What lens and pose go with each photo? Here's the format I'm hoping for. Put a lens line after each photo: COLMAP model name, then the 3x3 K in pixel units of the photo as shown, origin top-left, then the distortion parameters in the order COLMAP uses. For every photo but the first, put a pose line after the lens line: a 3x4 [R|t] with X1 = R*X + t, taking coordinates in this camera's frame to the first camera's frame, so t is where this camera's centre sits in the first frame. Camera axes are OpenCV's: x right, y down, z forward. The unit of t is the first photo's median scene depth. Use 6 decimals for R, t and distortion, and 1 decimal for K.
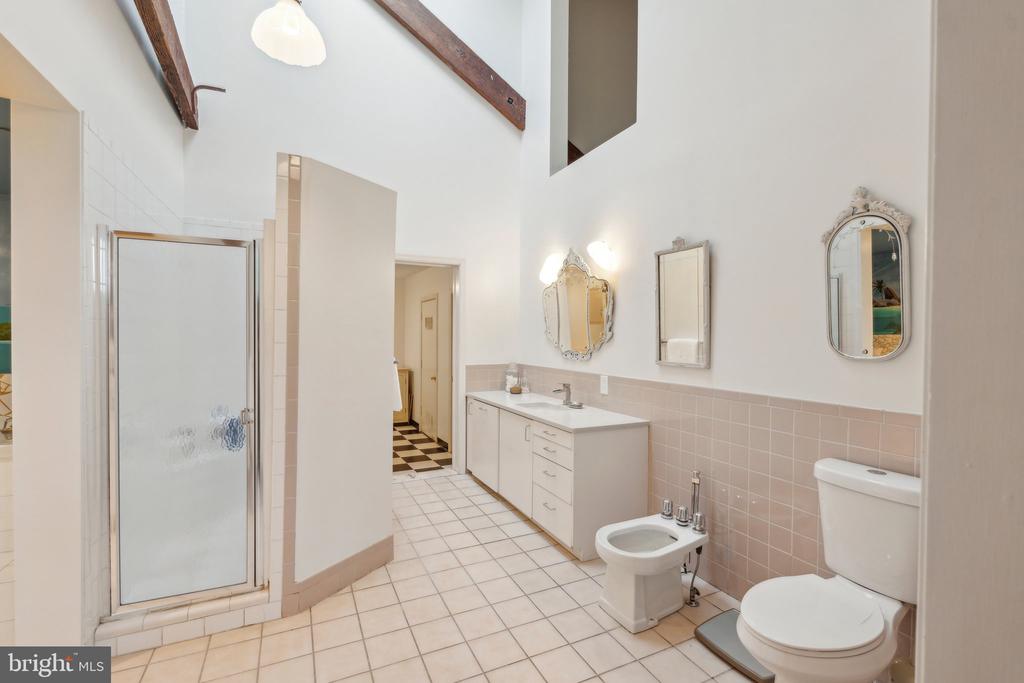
lens RADIAL K [[457.6, 0, 513.5], [0, 457.6, 342.9], [0, 0, 1]] dist [-0.001030, 0.000380]
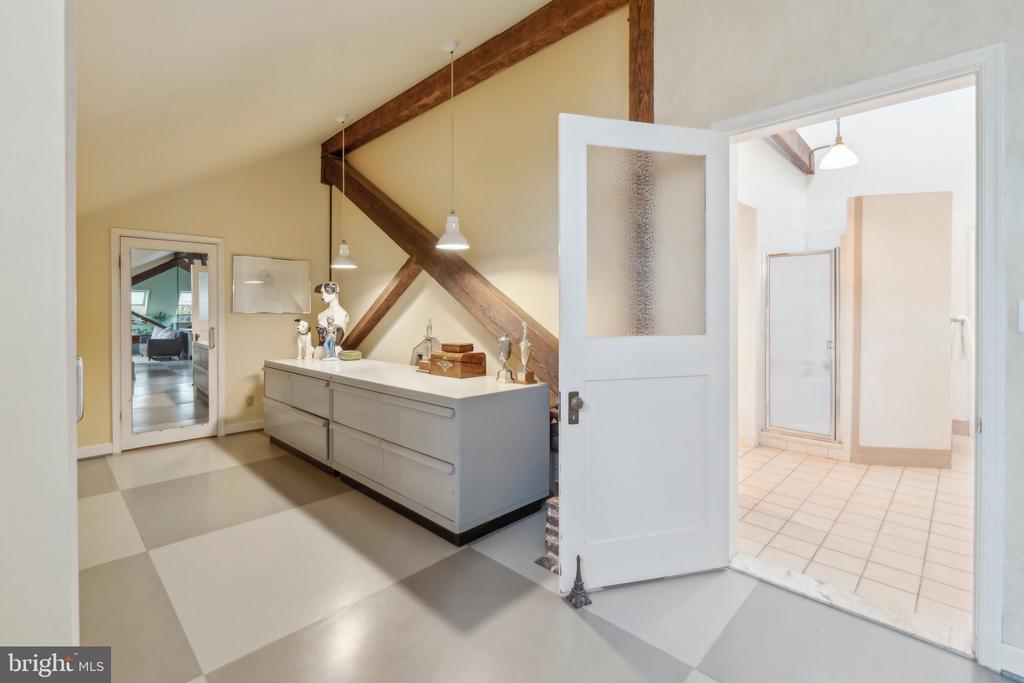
lens RADIAL K [[457.6, 0, 515.0], [0, 457.6, 321.4], [0, 0, 1]] dist [-0.001030, 0.000380]
pose [[0.340541, 0.004079, -0.940221, 0.694288], [-0.003065, 0.999990, 0.003228, 0.064438], [0.940225, 0.001783, 0.340550, -0.795128]]
